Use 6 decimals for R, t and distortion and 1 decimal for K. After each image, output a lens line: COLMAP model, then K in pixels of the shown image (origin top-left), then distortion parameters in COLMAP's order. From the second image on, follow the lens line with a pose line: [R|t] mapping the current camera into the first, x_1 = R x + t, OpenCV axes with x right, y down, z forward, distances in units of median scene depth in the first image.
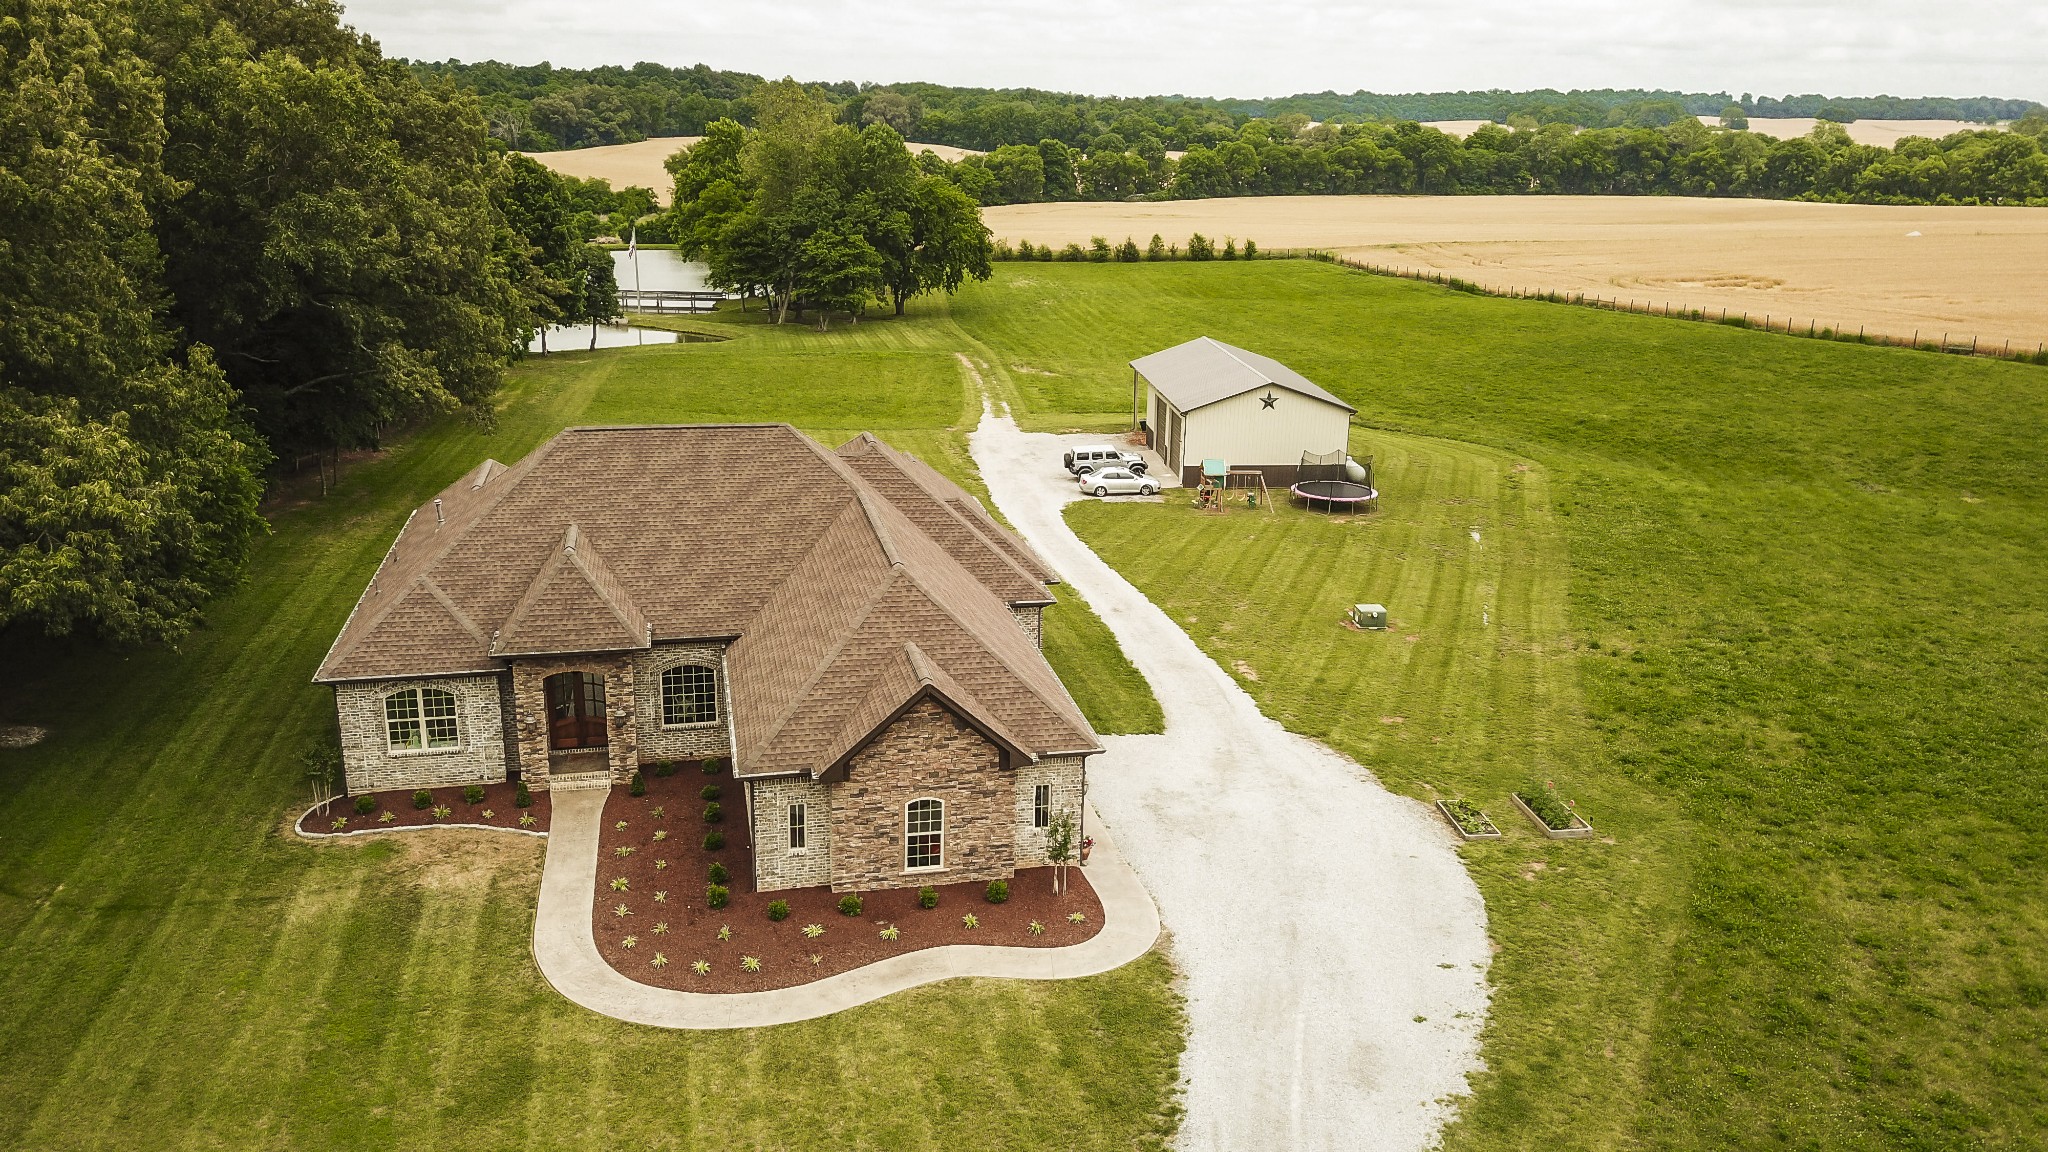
lens RADIAL K [[1651.3, 0, 1013.6], [0, 1651.3, 557.8], [0, 0, 1]] dist [0.084334, -0.041823]
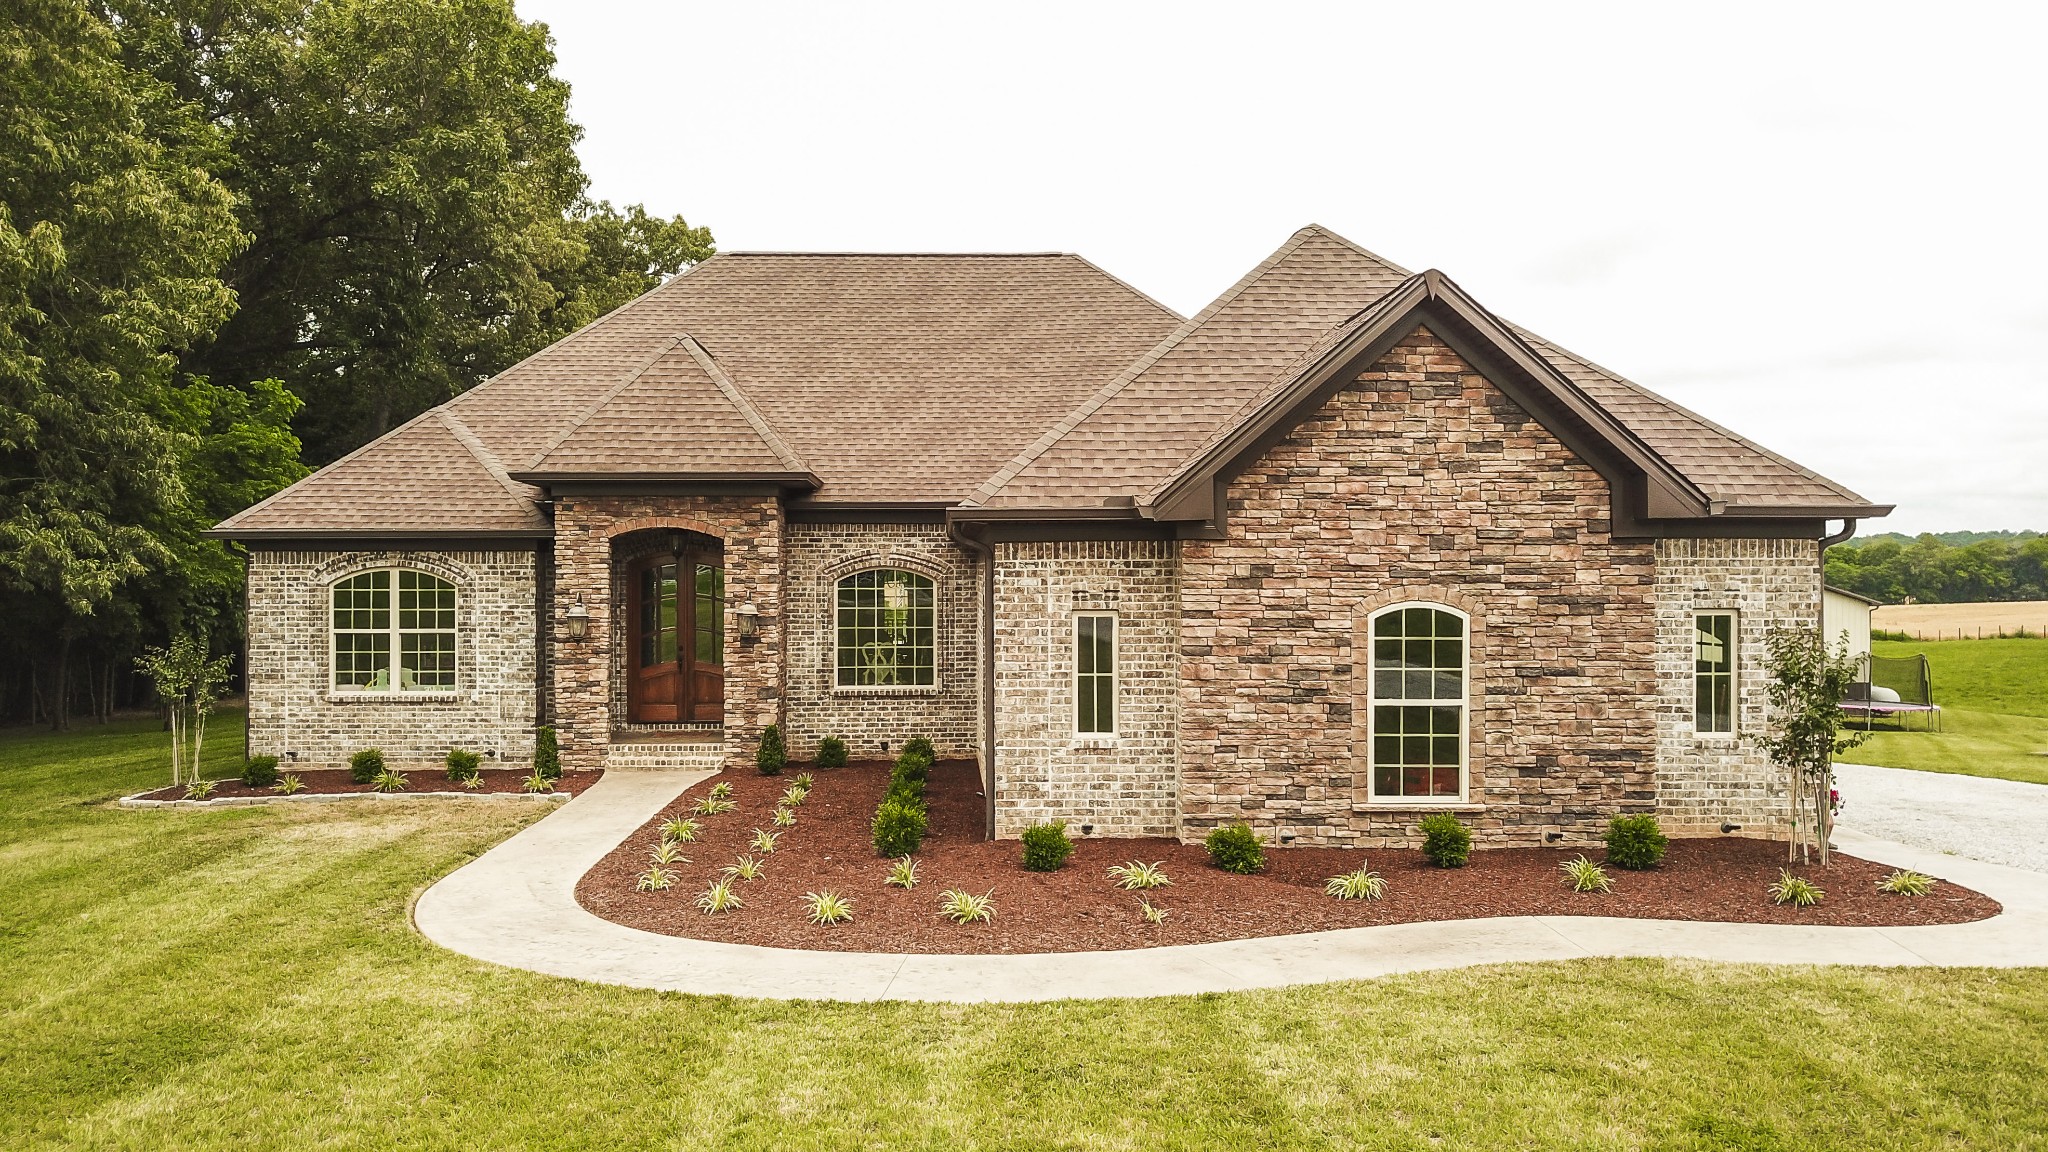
lens RADIAL K [[1651.3, 0, 971.3], [0, 1651.3, 551.4], [0, 0, 1]] dist [0.084334, -0.041823]
pose [[0.982181, -0.018263, -0.187047, -0.073662], [-0.036781, 0.957340, -0.286614, 0.219847], [0.184302, 0.288386, 0.939610, 0.528896]]
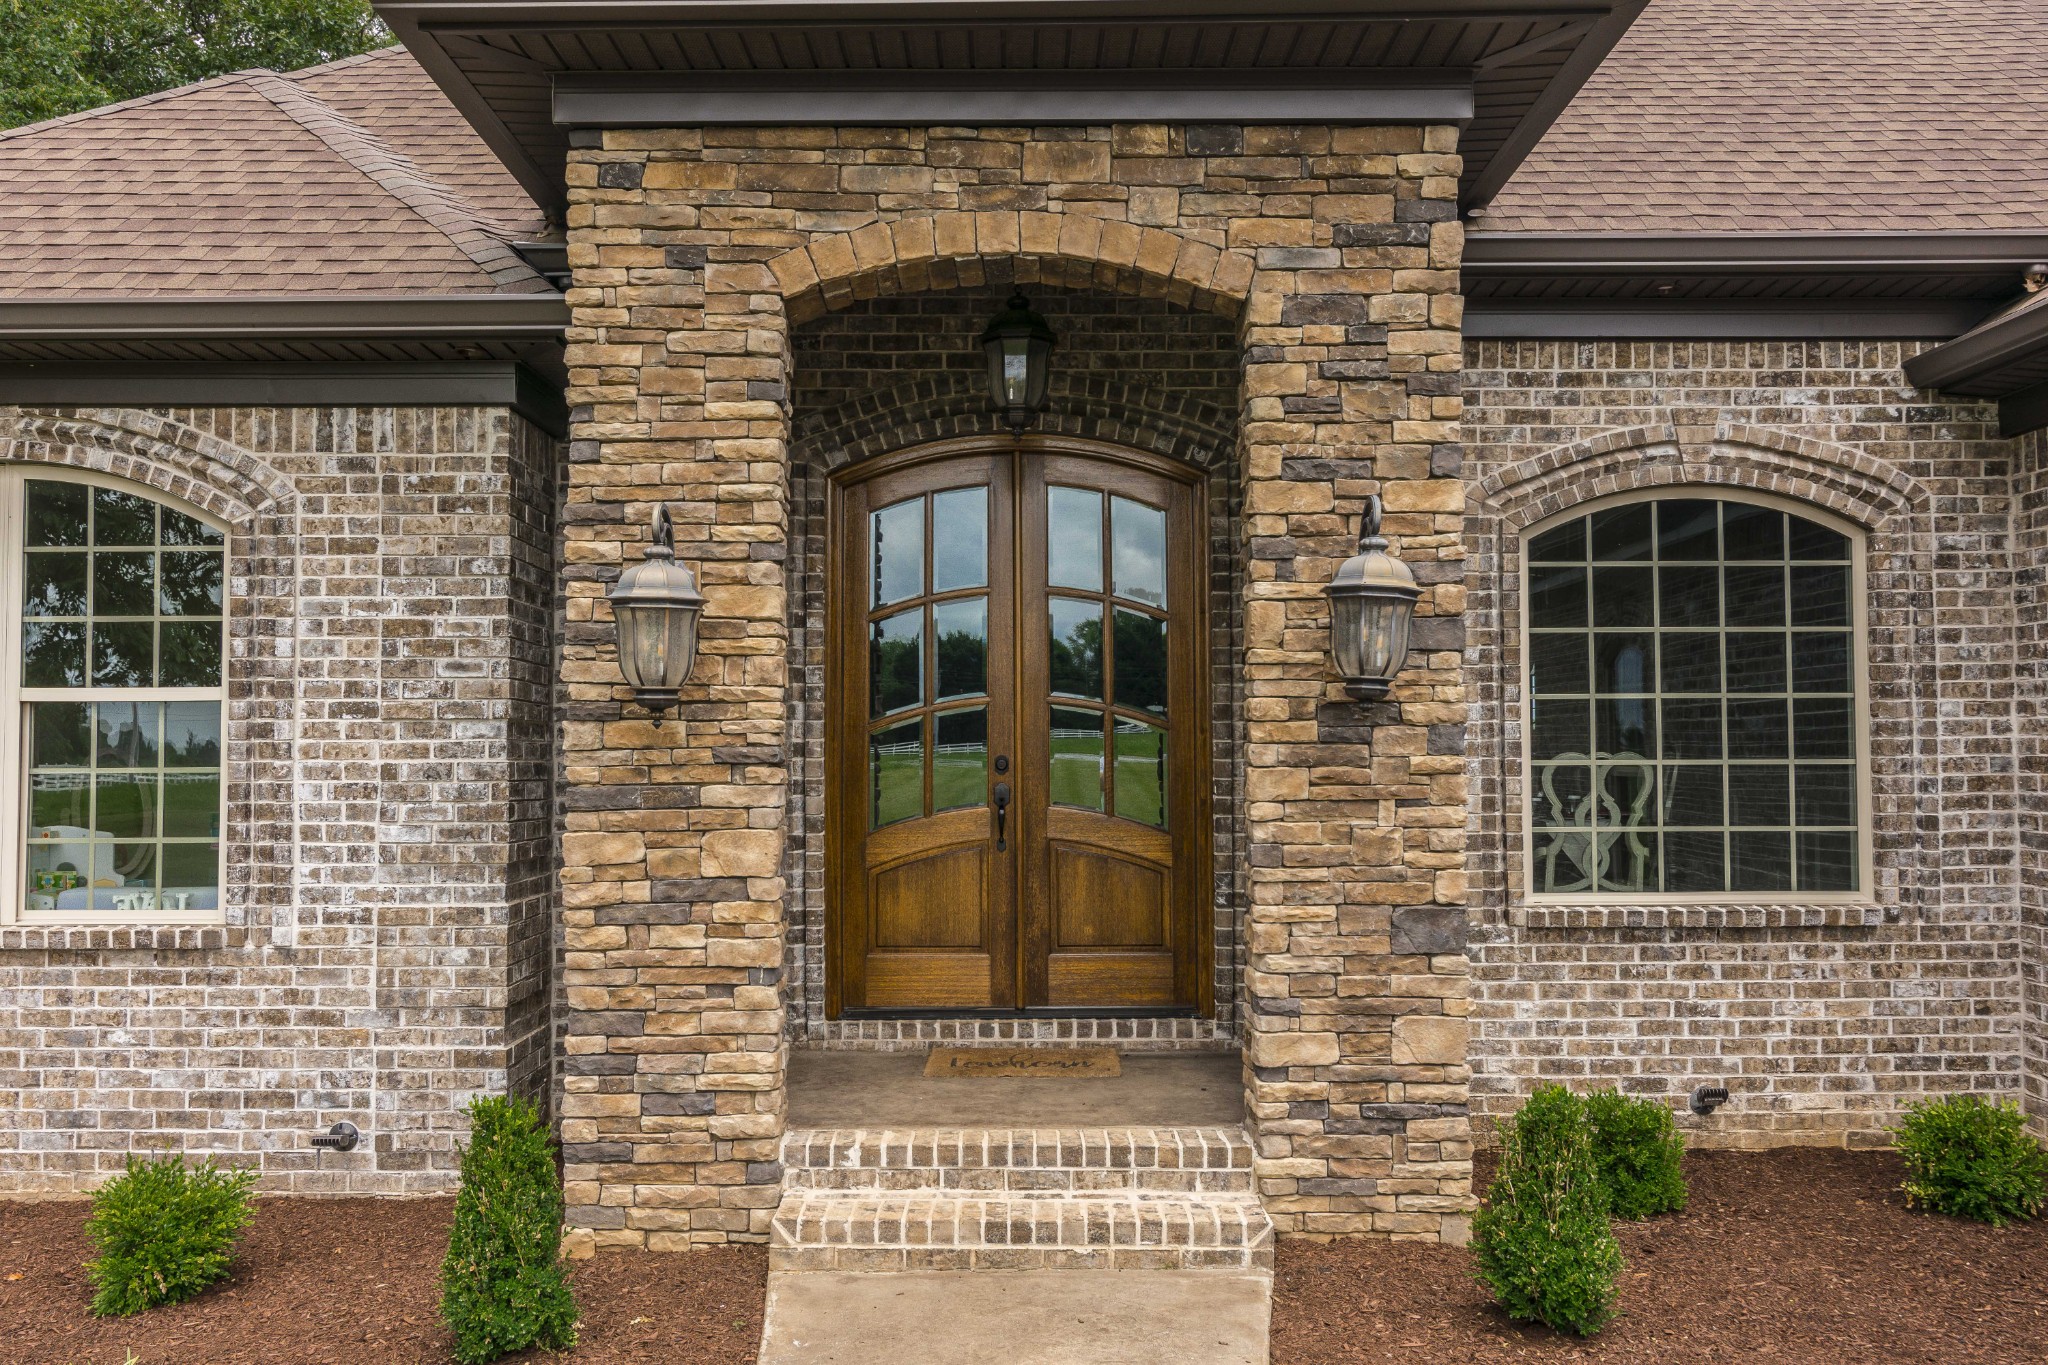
lens RADIAL K [[1561.4, 0, 1016.7], [0, 1561.4, 696.7], [0, 0, 1]] dist [0.046527, 0.002947]
pose [[0.979603, -0.023627, -0.199550, -0.240235], [-0.040263, 0.949846, -0.310115, 0.137813], [0.196869, 0.311824, 0.929521, 0.893305]]
